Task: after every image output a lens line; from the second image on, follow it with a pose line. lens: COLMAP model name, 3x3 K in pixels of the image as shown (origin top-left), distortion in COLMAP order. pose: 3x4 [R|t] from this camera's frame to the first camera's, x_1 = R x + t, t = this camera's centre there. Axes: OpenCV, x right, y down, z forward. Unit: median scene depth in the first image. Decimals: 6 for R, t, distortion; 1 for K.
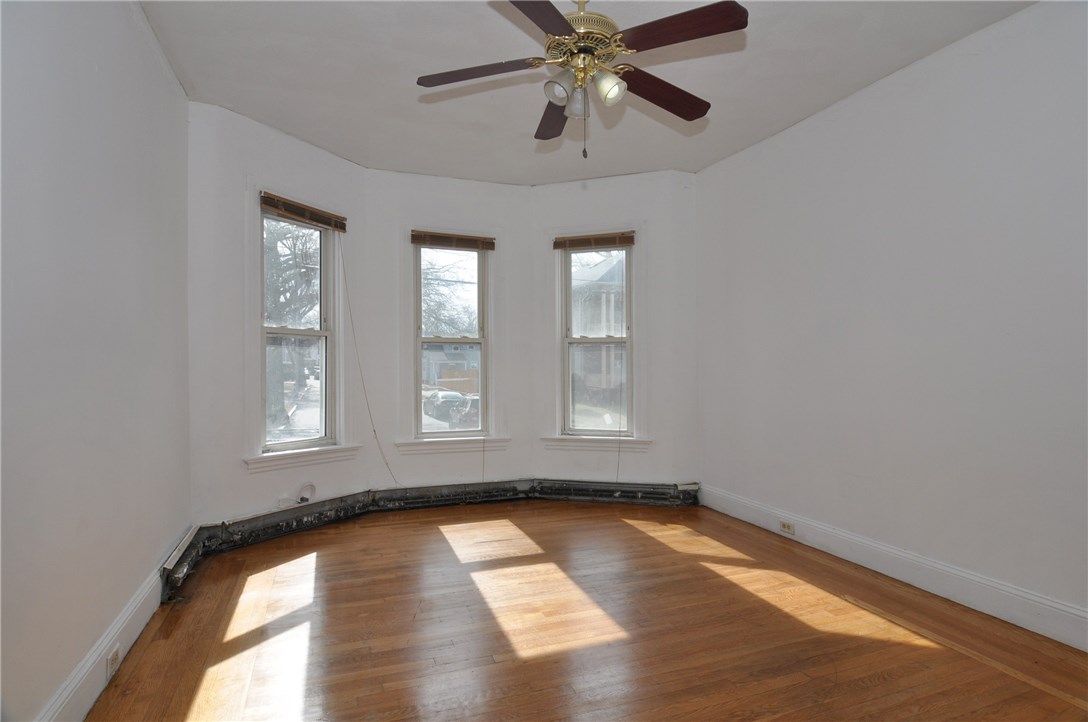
lens RADIAL K [[566.8, 0, 544.0], [0, 566.8, 361.0], [0, 0, 1]] dist [-0.003603, -0.000804]
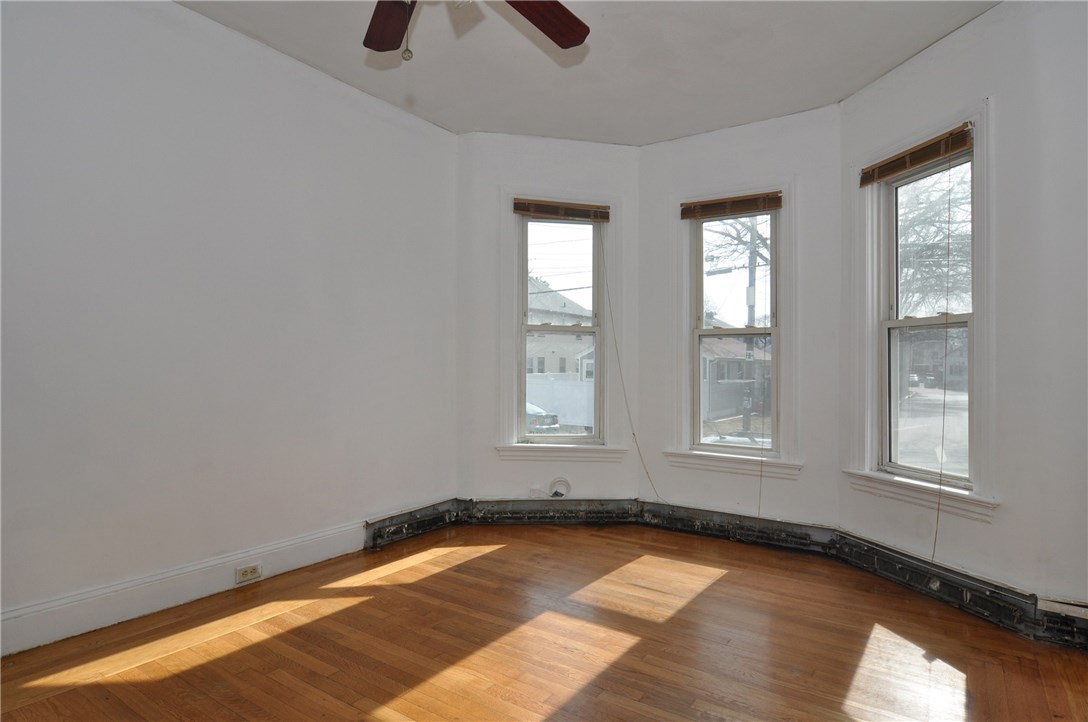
lens RADIAL K [[593.8, 0, 606.7], [0, 593.8, 366.0], [0, 0, 1]] dist [-0.000295, -0.026416]
pose [[0.614488, 0.004934, -0.788910, 0.413000], [-0.006274, 0.999979, 0.001367, 0.012566], [0.788901, 0.004110, 0.614507, 0.372907]]
